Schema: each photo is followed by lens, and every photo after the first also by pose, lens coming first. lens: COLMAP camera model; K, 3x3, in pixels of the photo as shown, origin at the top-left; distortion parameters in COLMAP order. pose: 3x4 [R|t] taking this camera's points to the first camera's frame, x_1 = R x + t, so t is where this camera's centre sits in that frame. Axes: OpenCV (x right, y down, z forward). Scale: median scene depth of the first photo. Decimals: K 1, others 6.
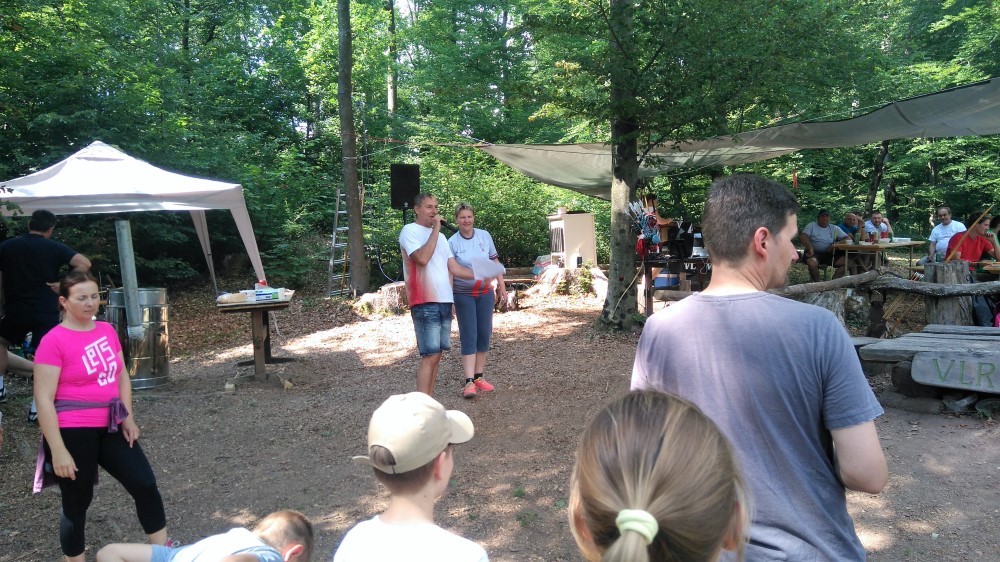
lens RADIAL K [[766.1, 0, 488.5], [0, 766.1, 263.4], [0, 0, 1]] dist [0.111840, -0.172800]
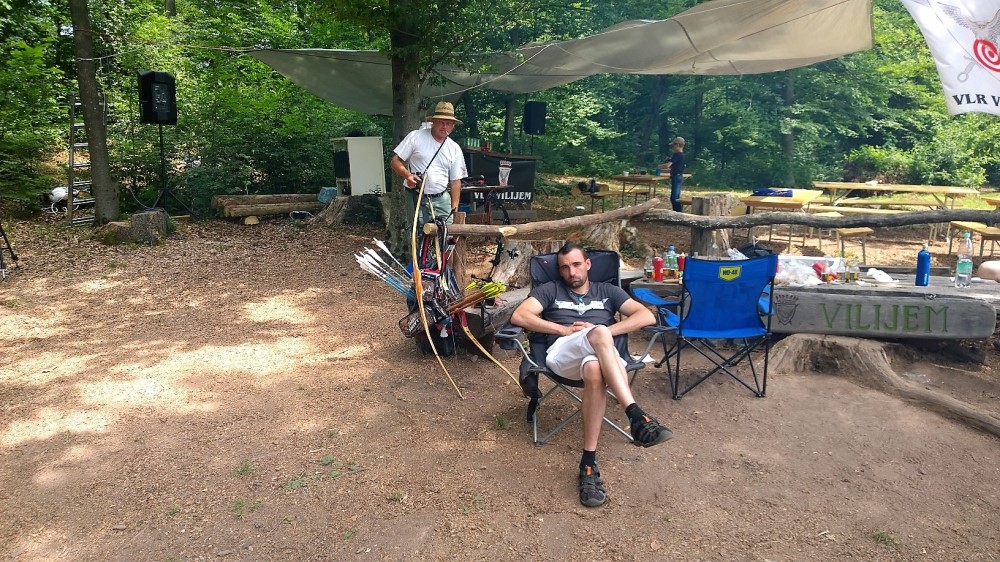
lens RADIAL K [[743.0, 0, 496.6], [0, 743.0, 274.8], [0, 0, 1]] dist [0.022196, -0.002577]
pose [[0.965886, -0.014698, 0.258550, 0.047791], [-0.014814, 0.993618, 0.111824, -0.001976], [-0.258543, -0.111839, 0.959504, 0.097809]]
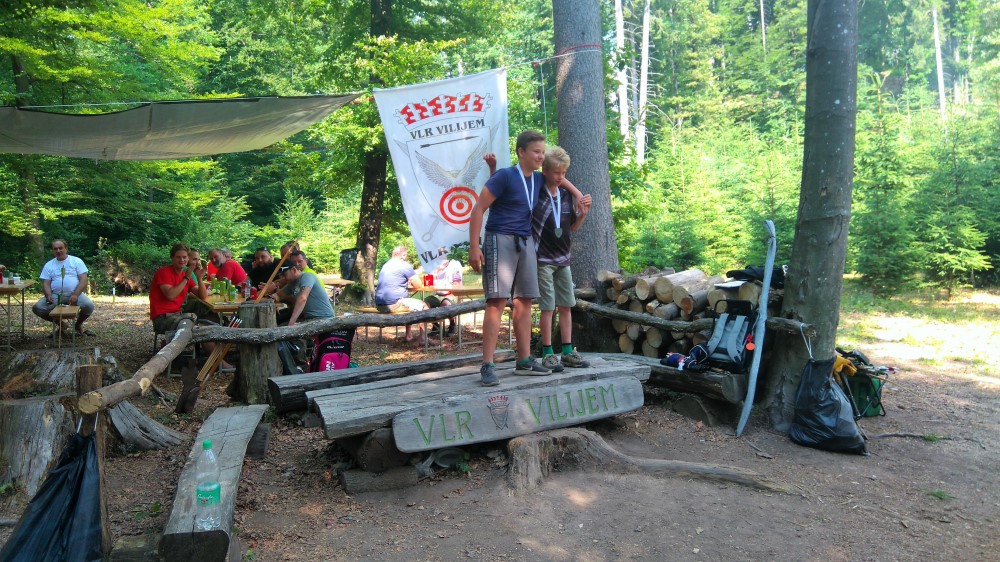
lens RADIAL K [[766.1, 0, 502.2], [0, 766.1, 272.9], [0, 0, 1]] dist [0.111840, -0.172800]
pose [[0.314523, -0.022927, 0.948973, -0.104407], [0.055237, 0.998456, 0.005816, -0.019225], [-0.947641, 0.050589, 0.315304, 0.386397]]
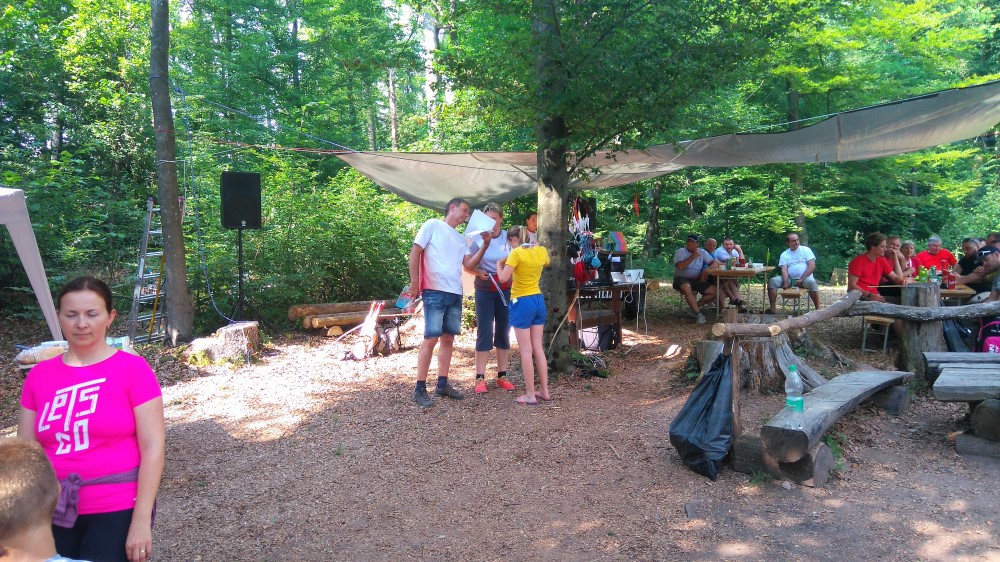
lens RADIAL K [[766.1, 0, 490.8], [0, 766.1, 271.0], [0, 0, 1]] dist [0.111840, -0.172800]
pose [[0.951924, -0.009121, 0.306200, -0.146541], [0.019080, 0.999381, -0.029549, 0.000769], [-0.305741, 0.033971, 0.951509, 0.222264]]
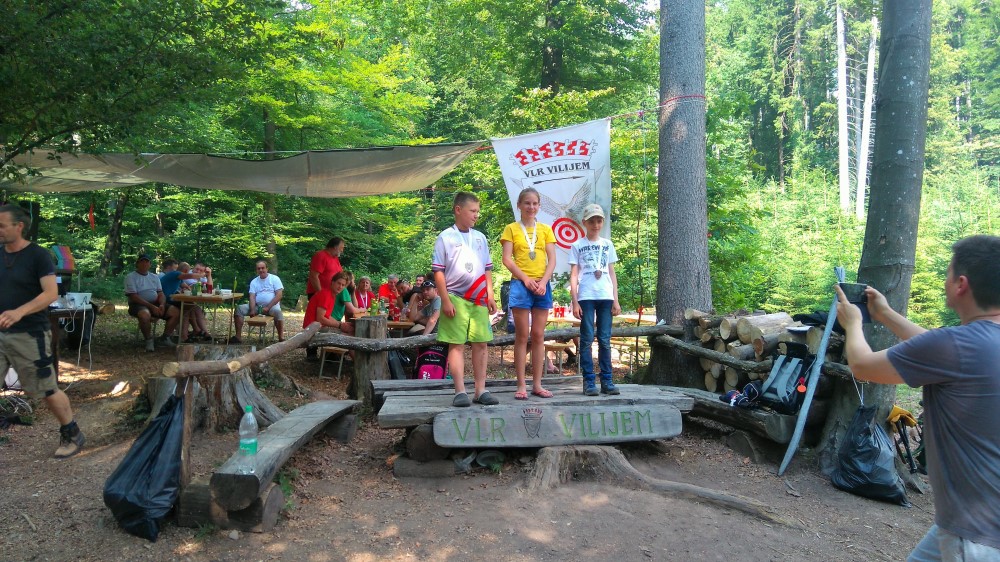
lens RADIAL K [[766.1, 0, 502.4], [0, 766.1, 271.4], [0, 0, 1]] dist [0.111840, -0.172800]
pose [[0.554805, 0.046857, 0.830660, -0.122303], [-0.004171, 0.998557, -0.053543, -0.006534], [-0.831970, 0.026241, 0.554200, 0.245211]]
